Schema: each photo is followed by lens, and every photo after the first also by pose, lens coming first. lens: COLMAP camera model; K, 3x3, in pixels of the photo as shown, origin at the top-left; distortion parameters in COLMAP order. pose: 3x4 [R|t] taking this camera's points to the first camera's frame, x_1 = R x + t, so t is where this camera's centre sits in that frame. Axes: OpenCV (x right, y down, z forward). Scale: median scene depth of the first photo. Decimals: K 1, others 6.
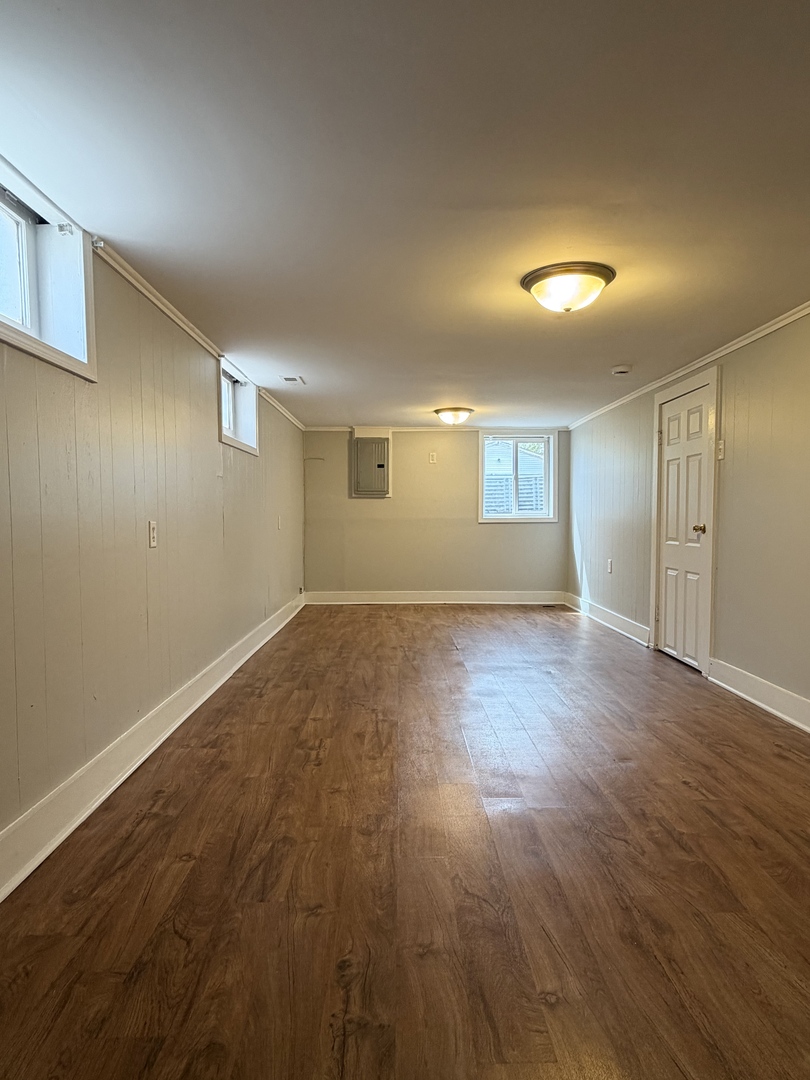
lens RADIAL K [[636.6, 0, 405.0], [0, 636.6, 540.0], [0, 0, 1]] dist [0.001260, -0.000035]
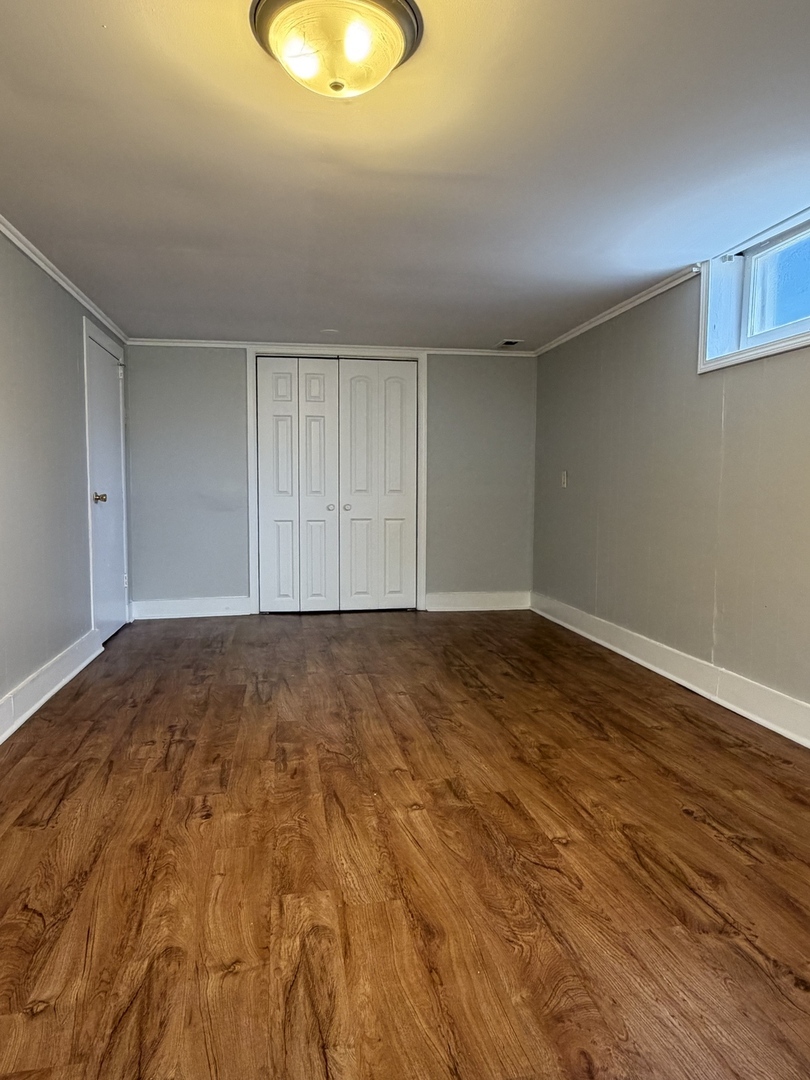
lens RADIAL K [[695.9, 0, 405.0], [0, 695.9, 540.0], [0, 0, 1]] dist [0.009265, 0.002567]
pose [[-0.986307, 0.013796, -0.164341, 0.166841], [-0.005268, 0.993350, 0.115011, -0.025897], [0.164835, 0.114302, -0.979676, 0.906567]]
